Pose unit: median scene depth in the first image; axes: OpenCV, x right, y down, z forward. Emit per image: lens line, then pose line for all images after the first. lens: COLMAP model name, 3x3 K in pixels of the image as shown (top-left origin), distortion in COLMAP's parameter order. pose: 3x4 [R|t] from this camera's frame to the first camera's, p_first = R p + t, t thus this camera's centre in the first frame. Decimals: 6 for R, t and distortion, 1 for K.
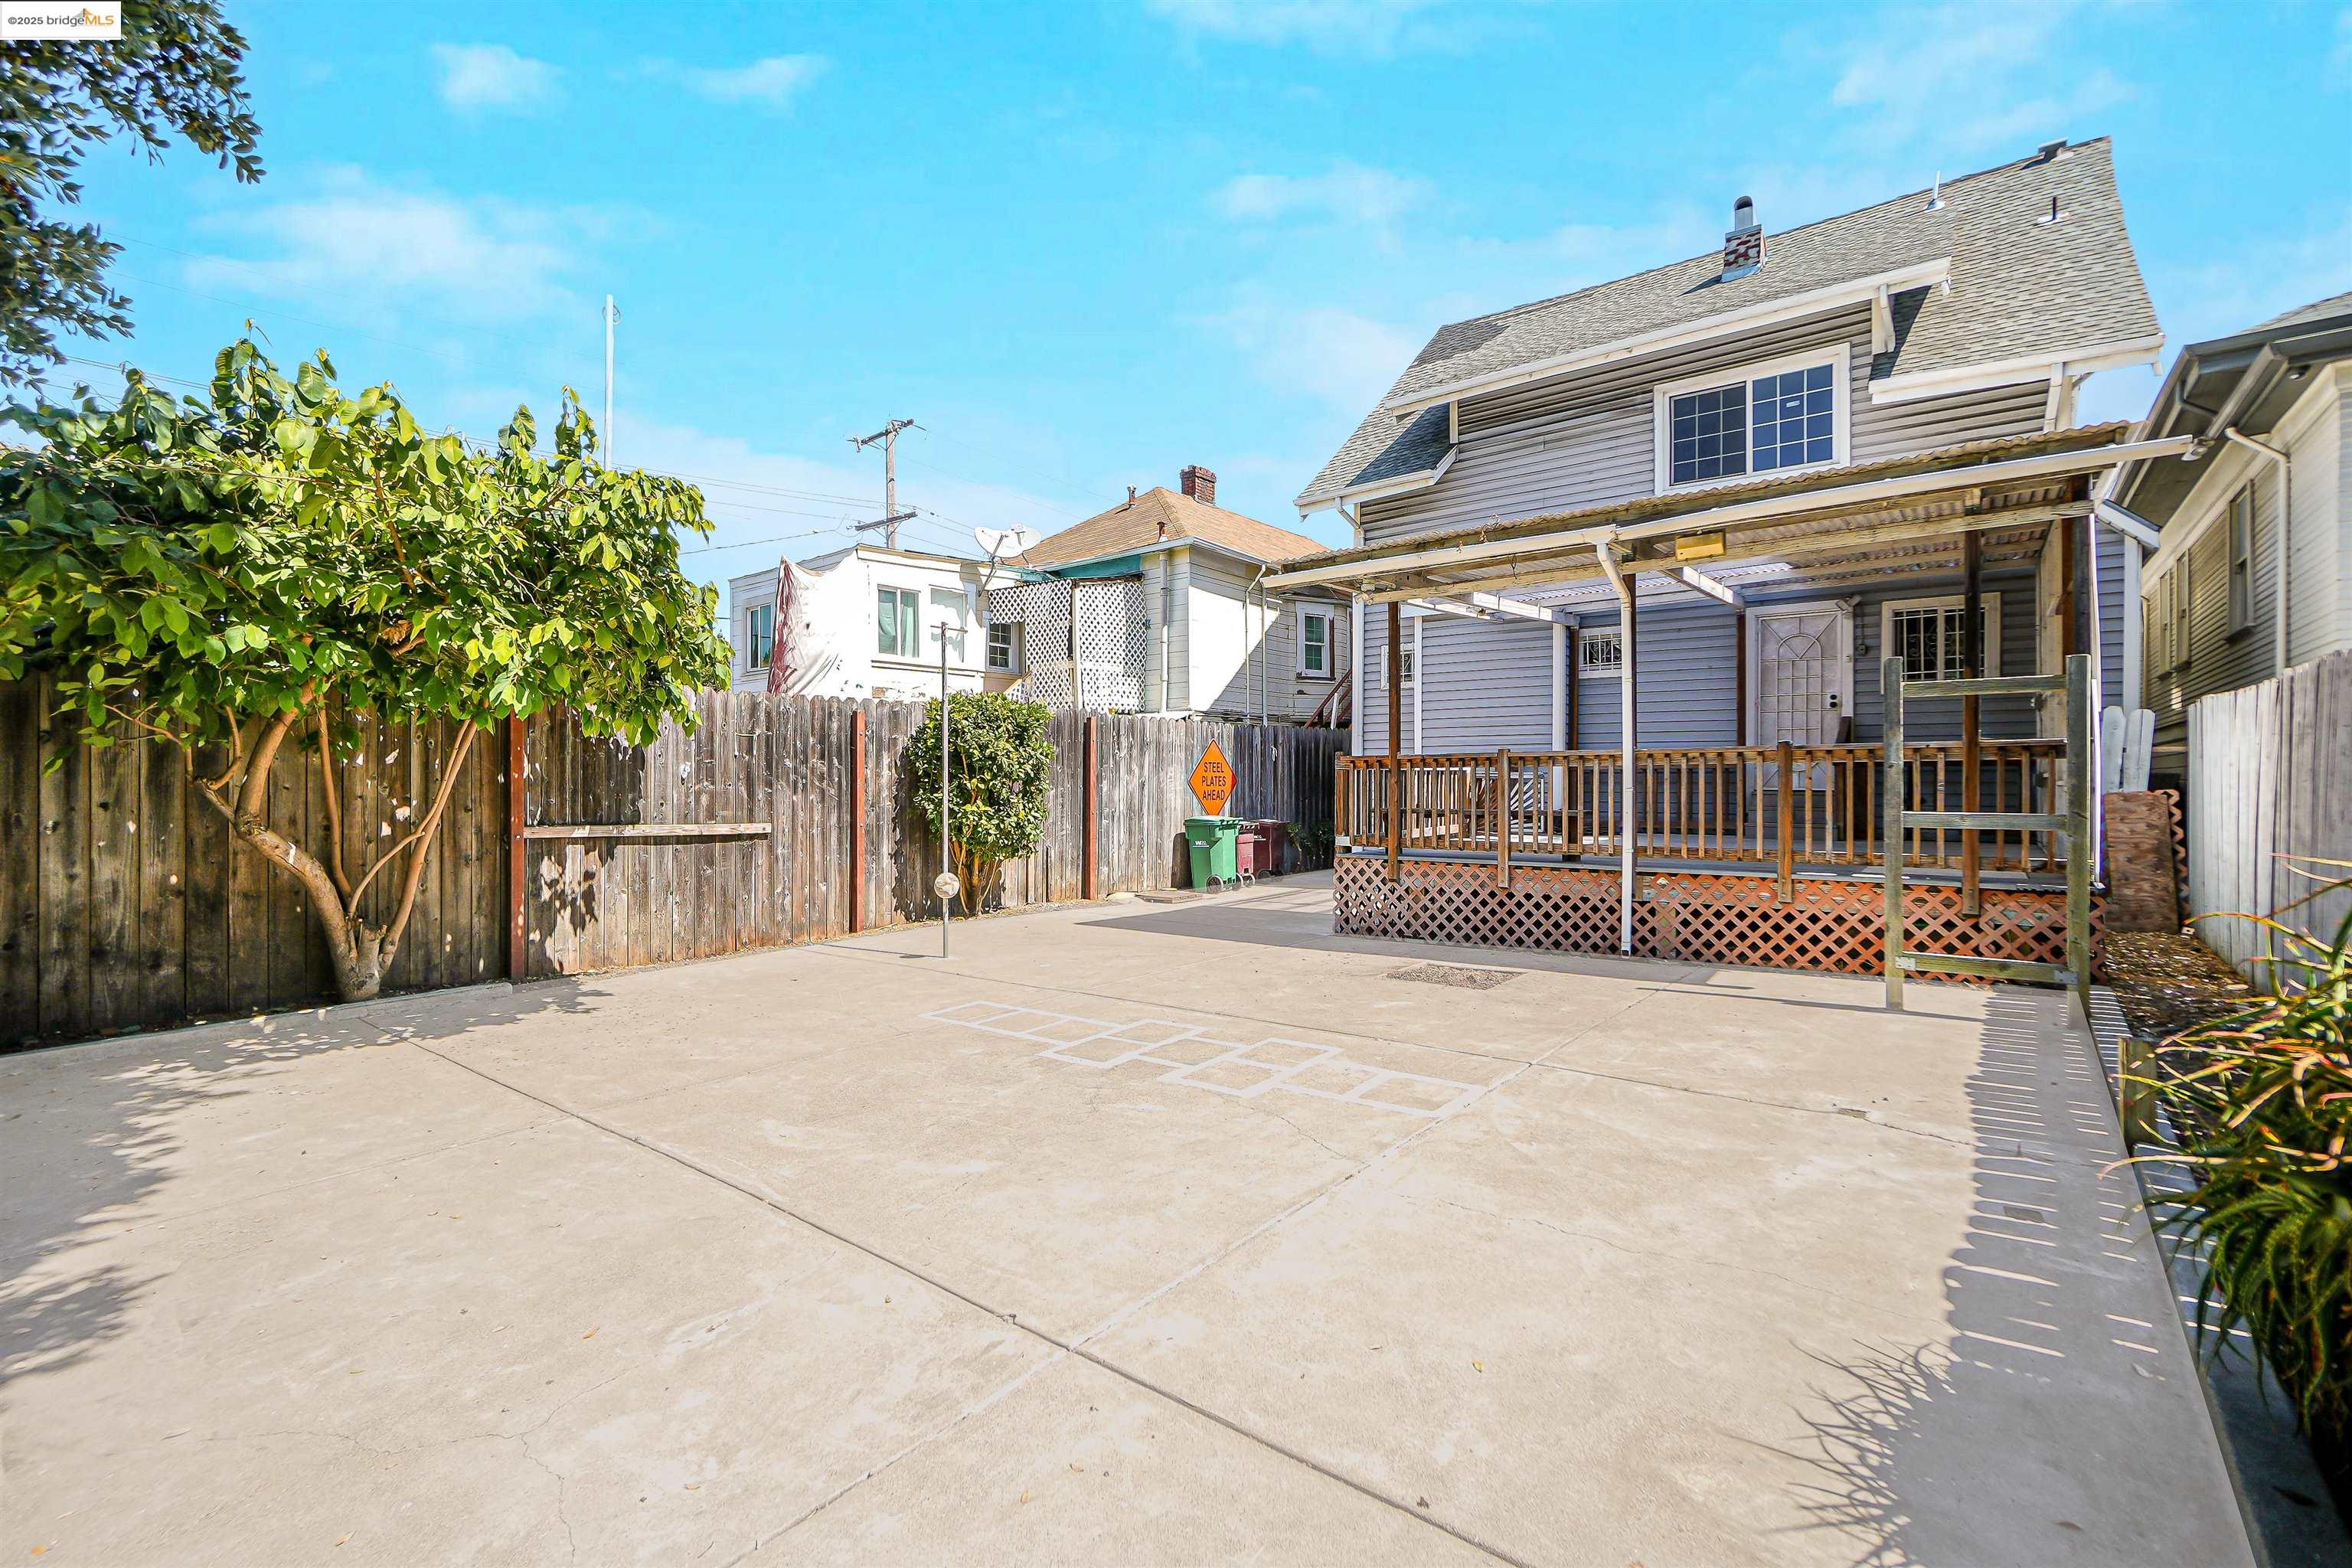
lens RADIAL K [[1029.7, 0, 1194.6], [0, 1029.7, 781.2], [0, 0, 1]] dist [-0.002720, -0.000488]
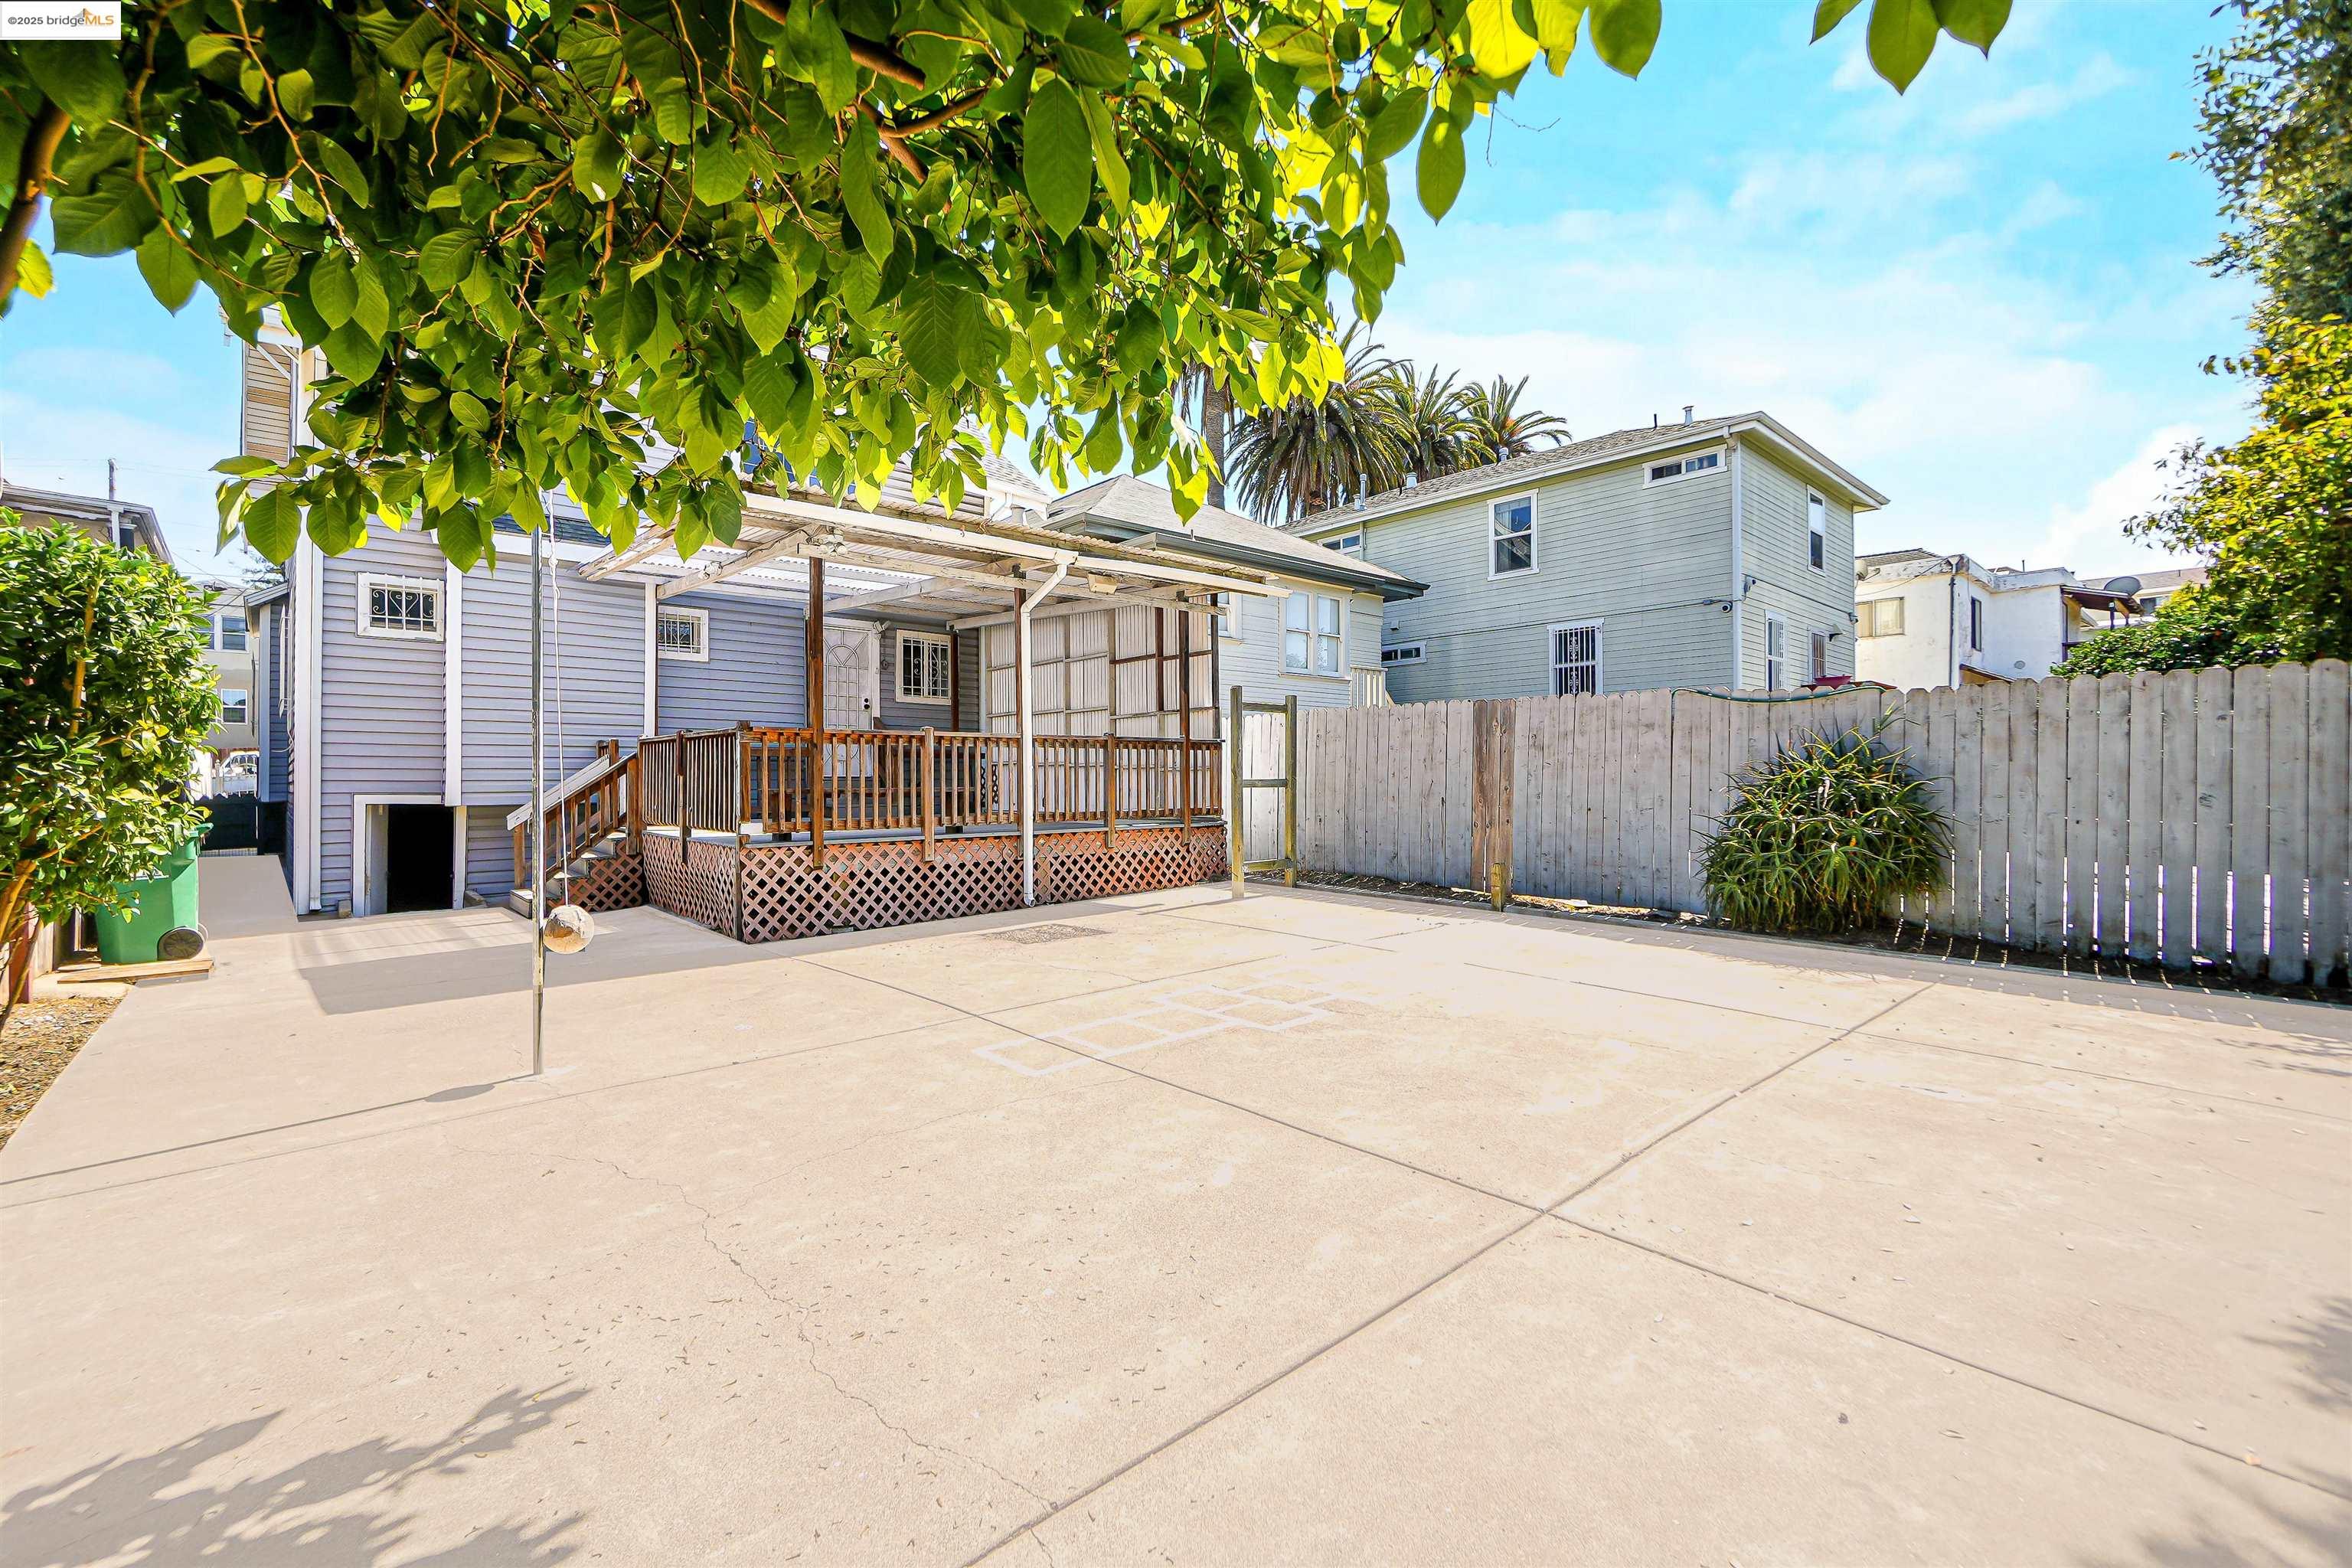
lens RADIAL K [[1004.3, 0, 1176.0], [0, 1004.3, 784.0], [0, 0, 1]] dist [0.000853, 0.000493]
pose [[0.172276, -0.000934, 0.985048, -0.700236], [0.006844, 0.999977, -0.000249, 0.028993], [-0.985025, 0.006784, 0.172278, 0.617223]]
